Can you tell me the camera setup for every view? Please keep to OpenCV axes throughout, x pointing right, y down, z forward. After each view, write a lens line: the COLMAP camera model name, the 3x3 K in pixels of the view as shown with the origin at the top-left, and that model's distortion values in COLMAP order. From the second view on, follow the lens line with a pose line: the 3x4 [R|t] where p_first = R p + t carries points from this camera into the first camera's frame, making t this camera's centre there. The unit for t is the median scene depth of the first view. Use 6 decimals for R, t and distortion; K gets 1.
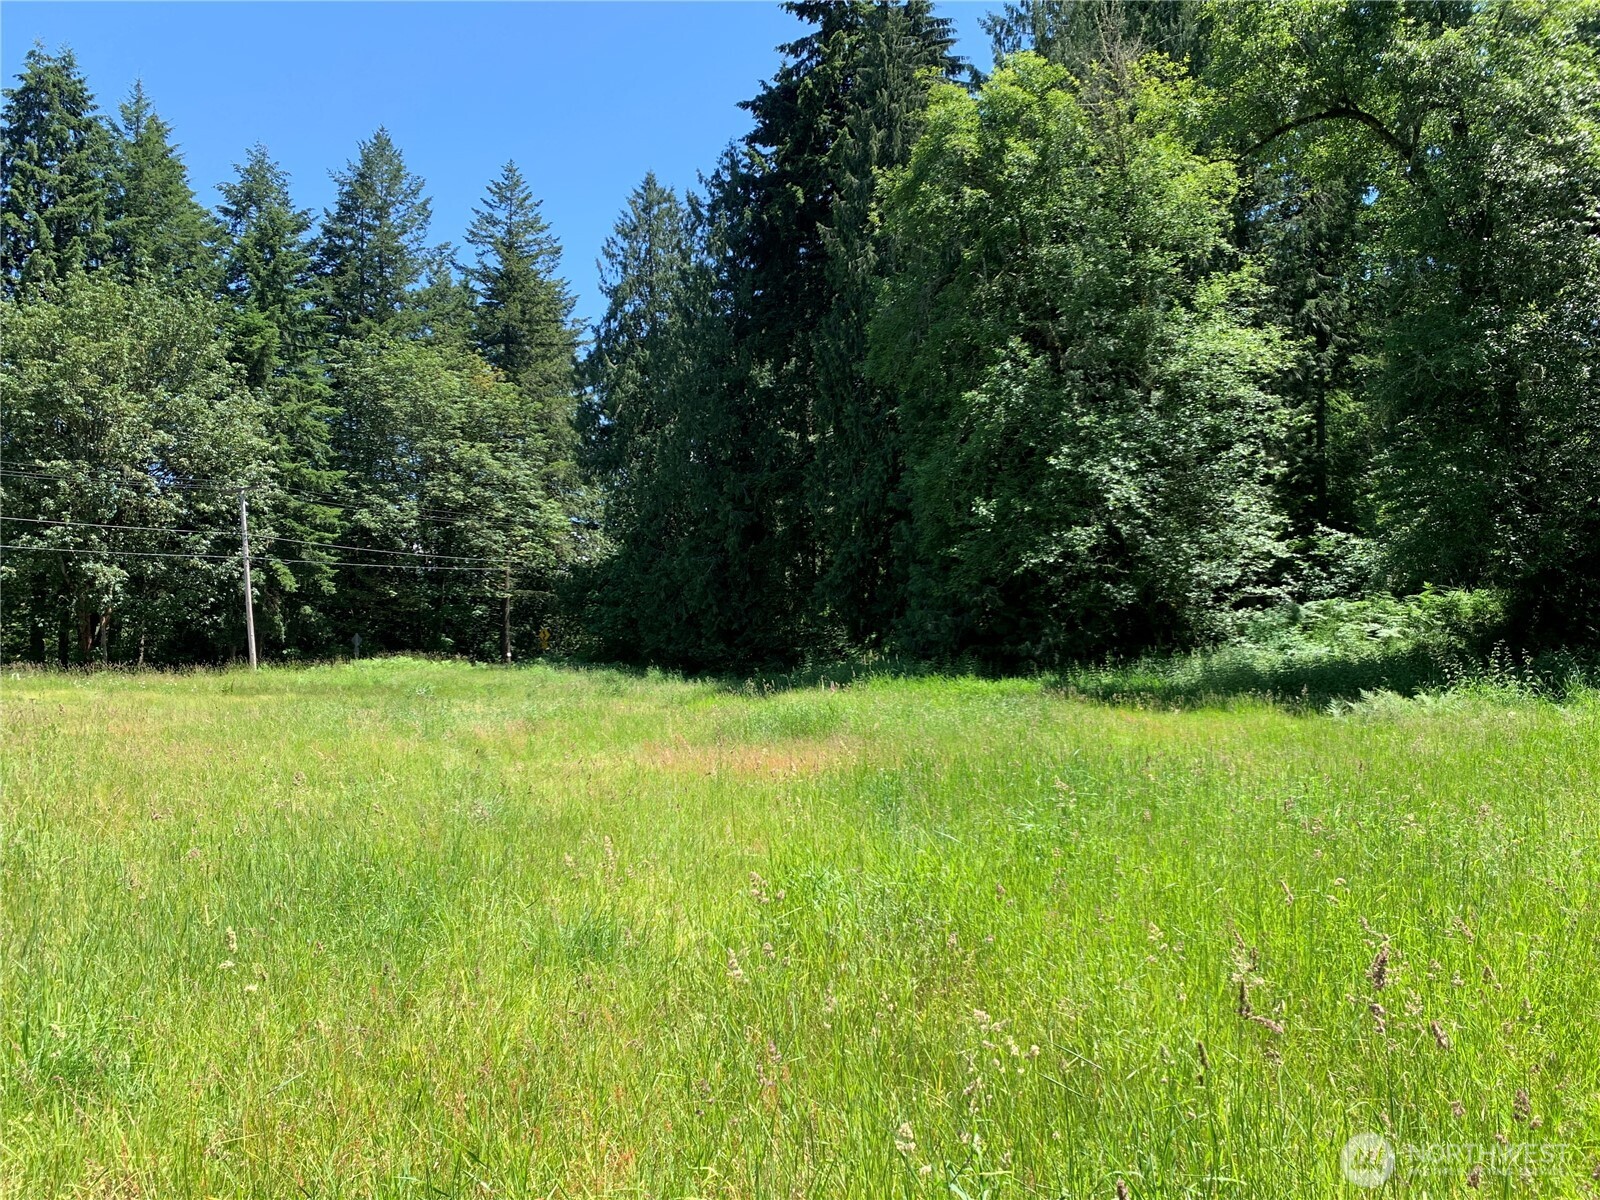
lens RADIAL K [[1219.9, 0, 805.8], [0, 1219.9, 604.0], [0, 0, 1]] dist [0.045422, -0.060439]
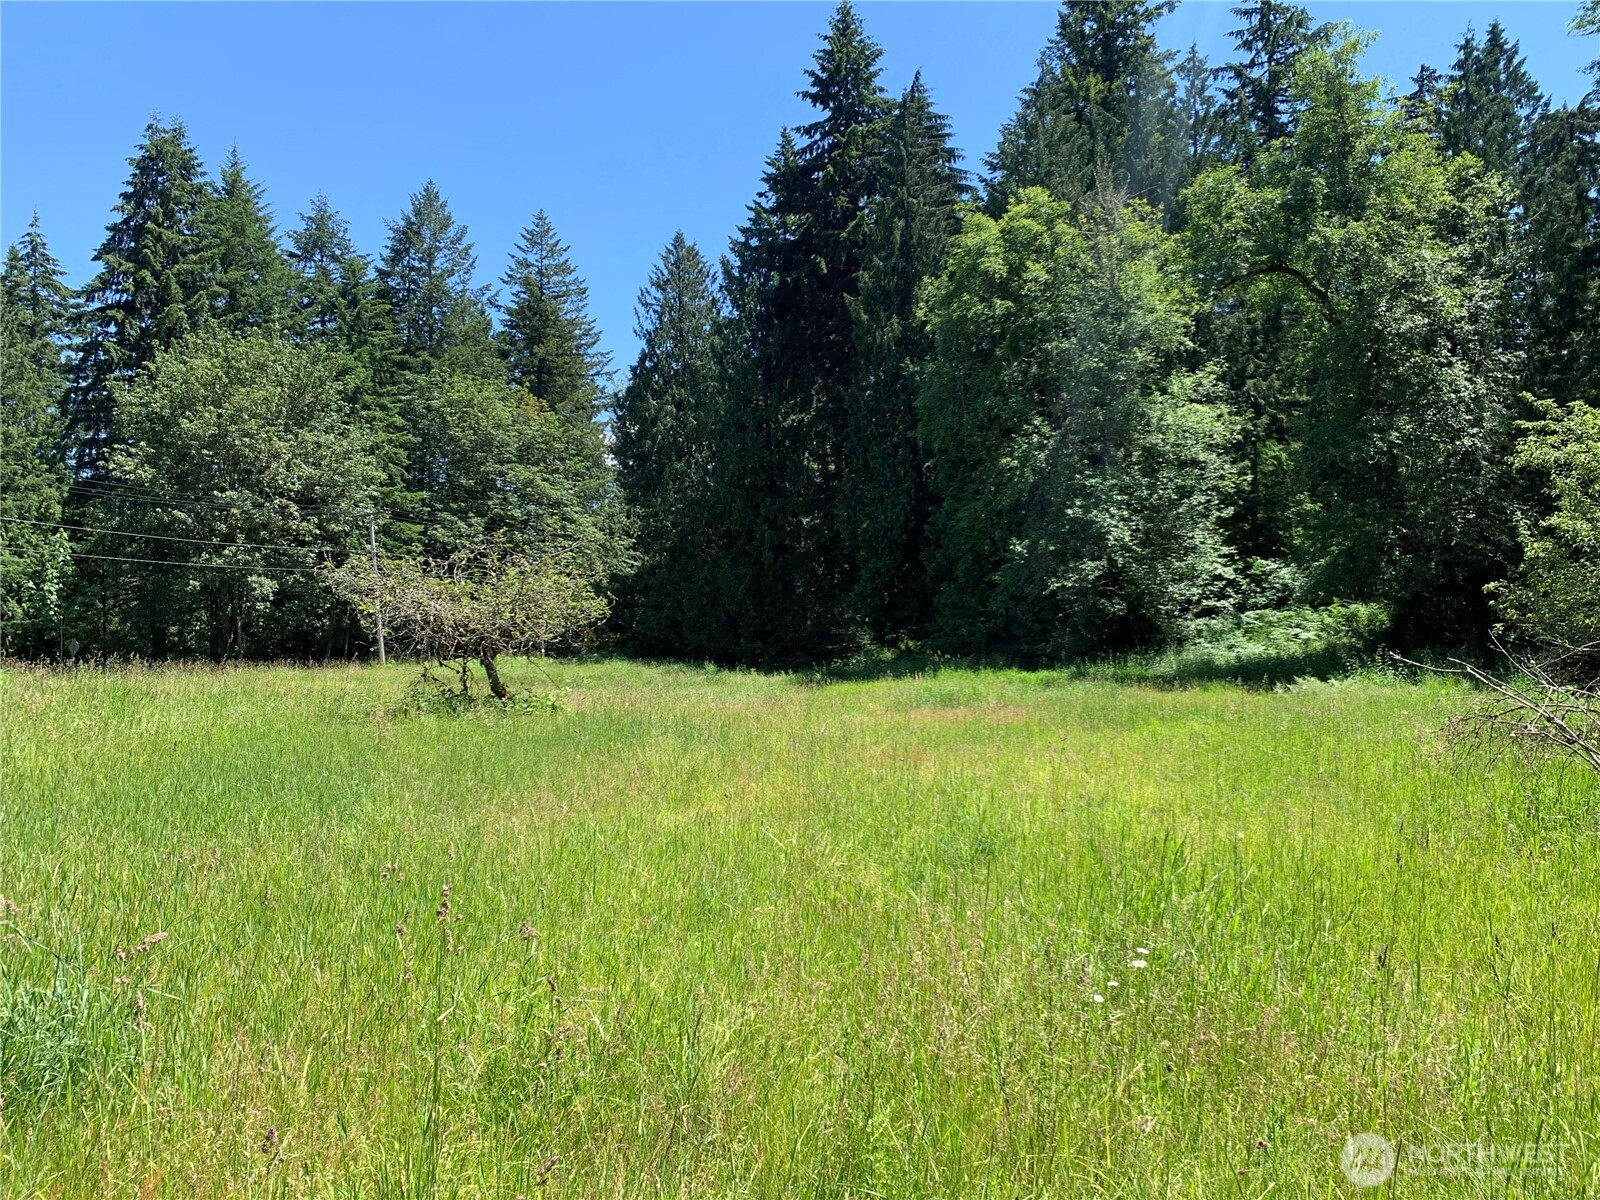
lens RADIAL K [[1219.9, 0, 800.9], [0, 1219.9, 604.8], [0, 0, 1]] dist [0.045422, -0.060439]
pose [[0.998371, 0.000171, 0.057061, -0.091938], [-0.000533, 0.999980, 0.006323, -0.010782], [-0.057058, -0.006344, 0.998351, -0.182491]]
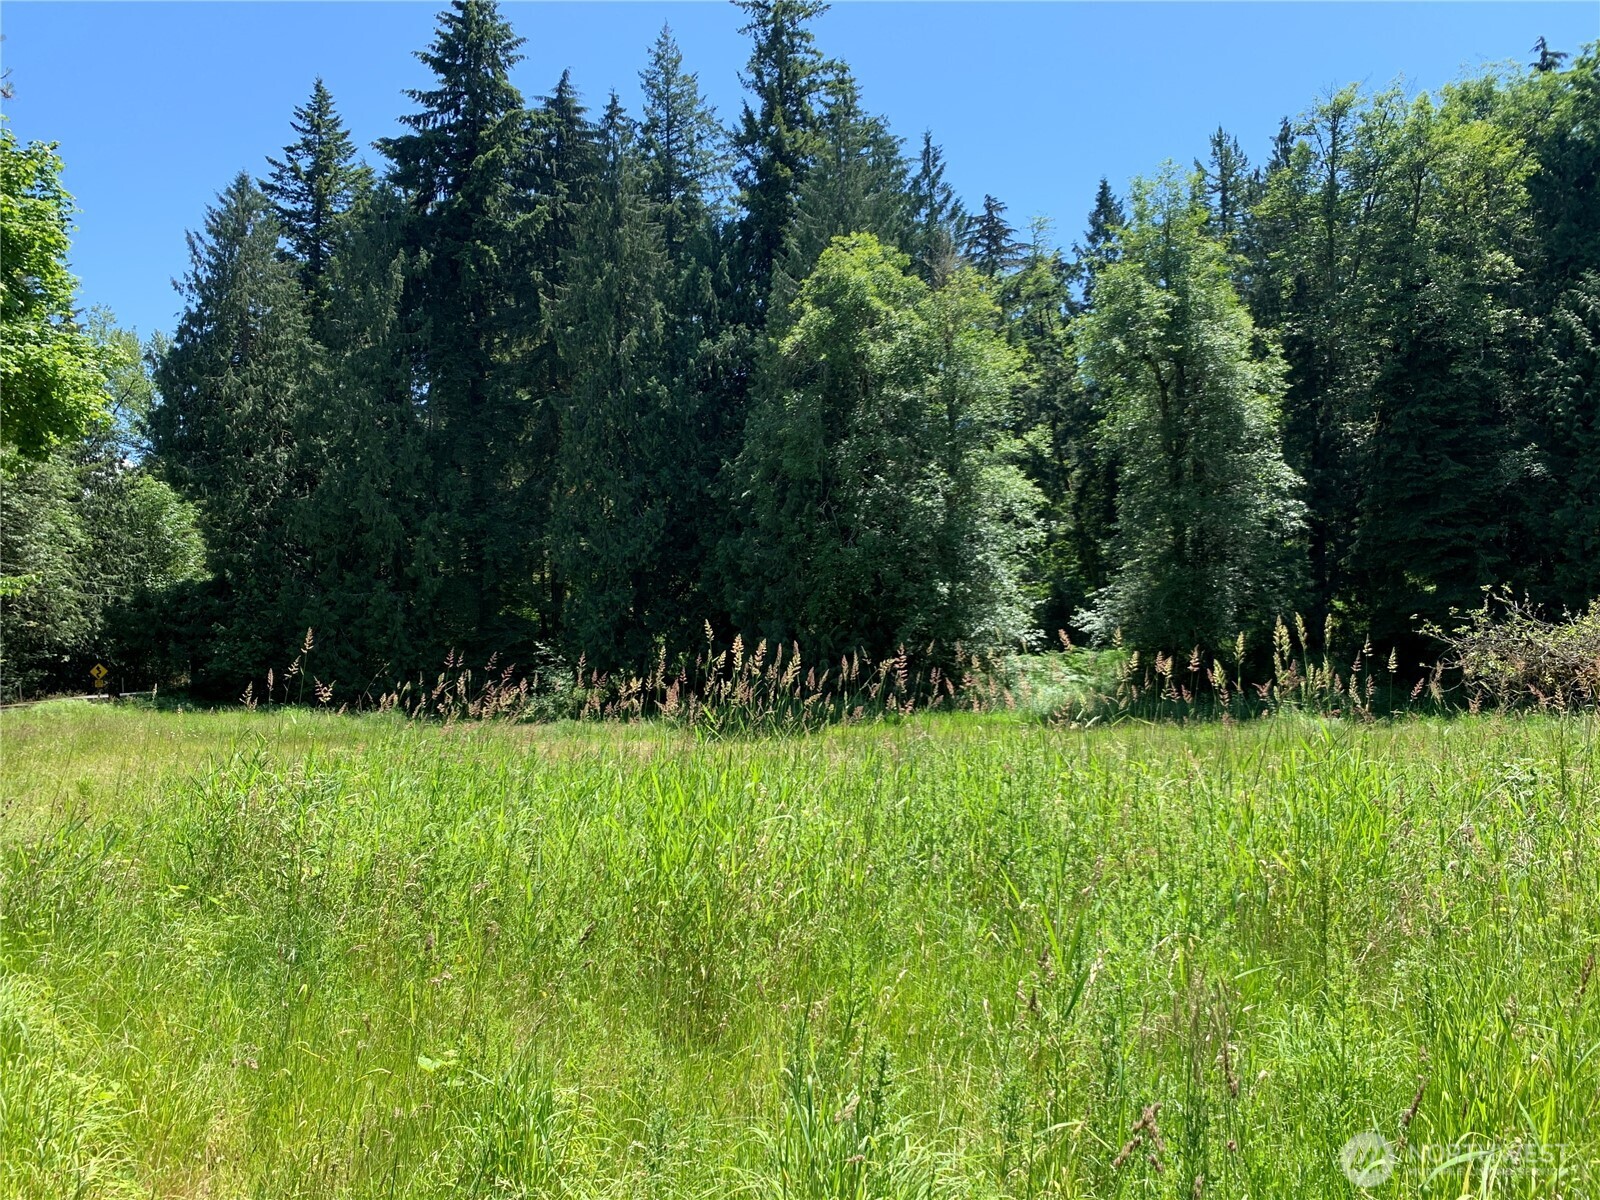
lens RADIAL K [[1219.9, 0, 794.7], [0, 1219.9, 610.9], [0, 0, 1]] dist [0.045422, -0.060439]
pose [[0.772556, 0.037325, 0.633849, -0.447643], [-0.022347, 0.999251, -0.031606, -0.001352], [-0.634553, 0.010253, 0.772811, 0.022767]]
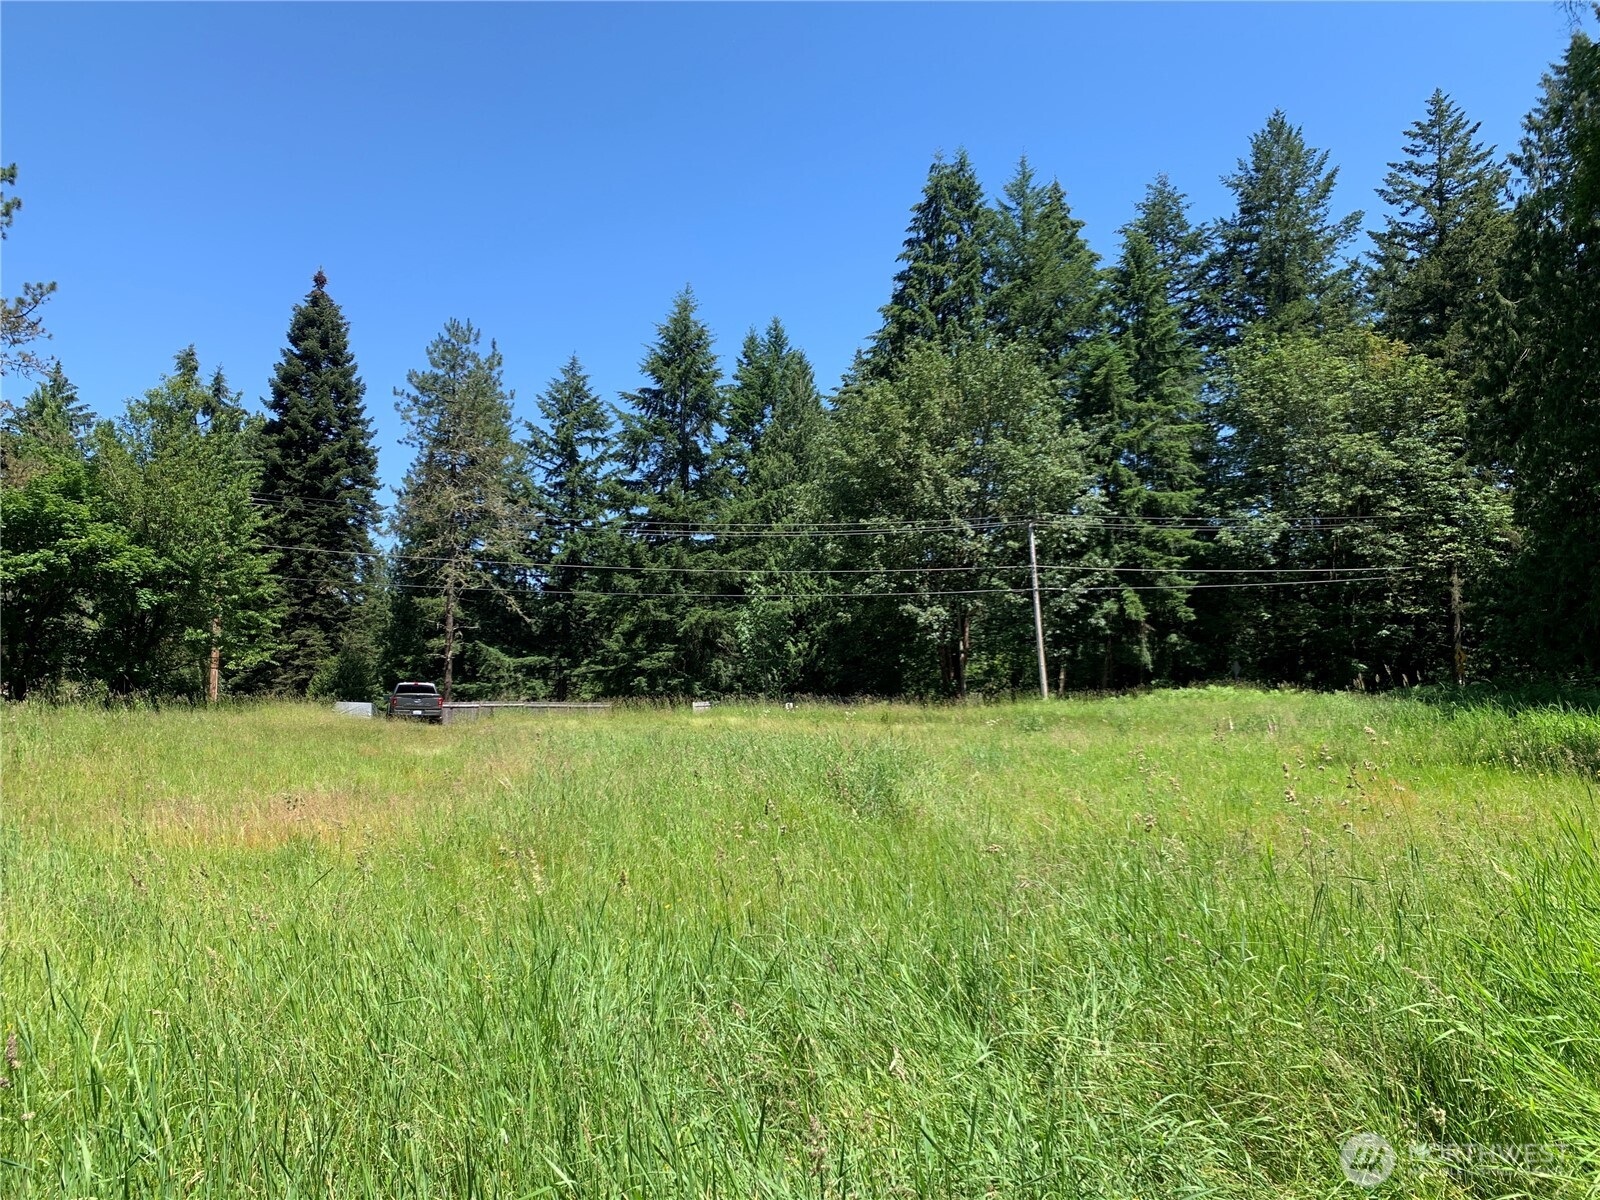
lens RADIAL K [[1219.9, 0, 797.7], [0, 1219.9, 609.1], [0, 0, 1]] dist [0.045422, -0.060439]
pose [[0.612718, -0.057579, -0.788201, 0.180945], [0.043380, 0.998289, -0.039204, 0.007660], [0.789110, -0.010171, 0.614168, 0.187215]]
